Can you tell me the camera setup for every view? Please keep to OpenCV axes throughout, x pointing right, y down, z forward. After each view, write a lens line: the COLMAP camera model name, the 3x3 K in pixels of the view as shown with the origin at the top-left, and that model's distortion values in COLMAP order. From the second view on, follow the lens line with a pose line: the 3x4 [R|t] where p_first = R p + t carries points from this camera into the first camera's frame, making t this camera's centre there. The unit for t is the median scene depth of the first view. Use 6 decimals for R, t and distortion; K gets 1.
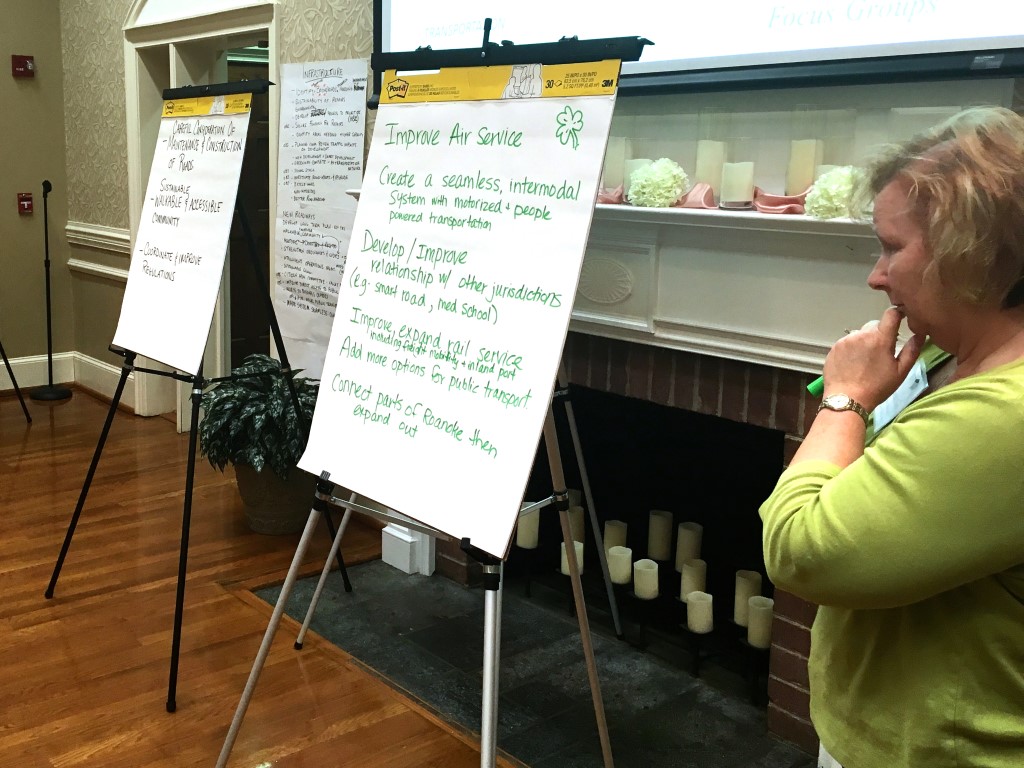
lens RADIAL K [[1312.6, 0, 508.9], [0, 1312.6, 388.8], [0, 0, 1]] dist [0.021779, 0.000000]
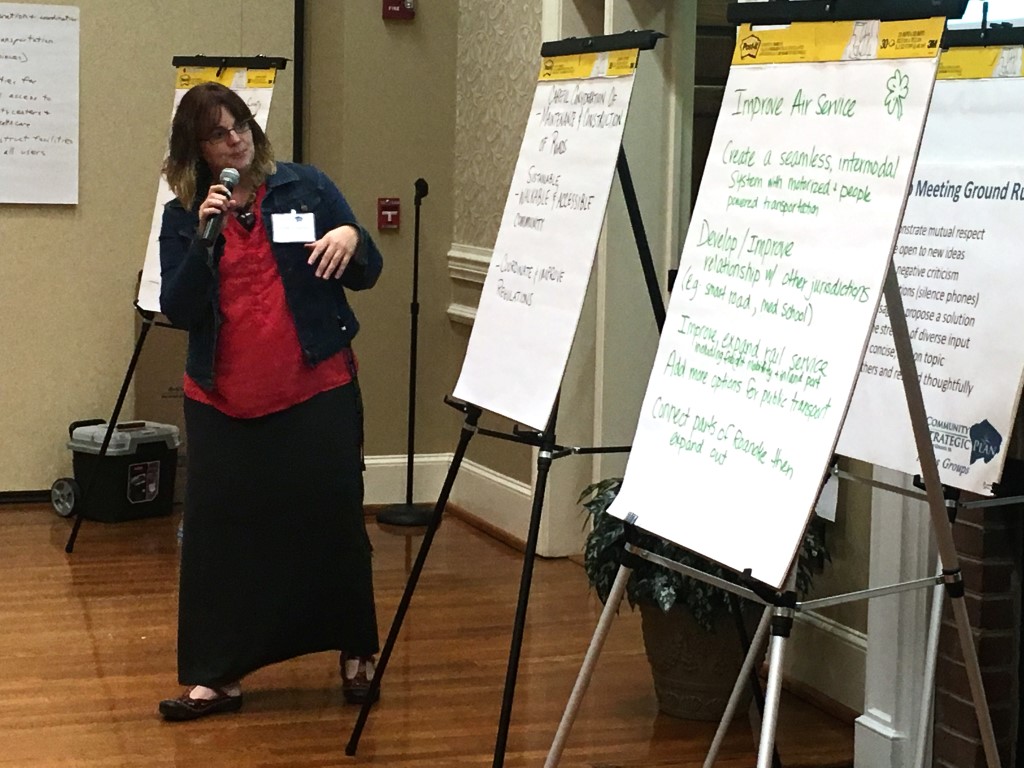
lens RADIAL K [[2301.4, 0, 511.8], [0, 2301.4, 382.6], [0, 0, 1]] dist [-0.114468, 0.000000]
pose [[0.955135, 0.037783, -0.293752, 0.202420], [-0.058893, 0.996252, -0.063351, 0.076762], [0.290257, 0.077809, 0.953780, -0.378720]]
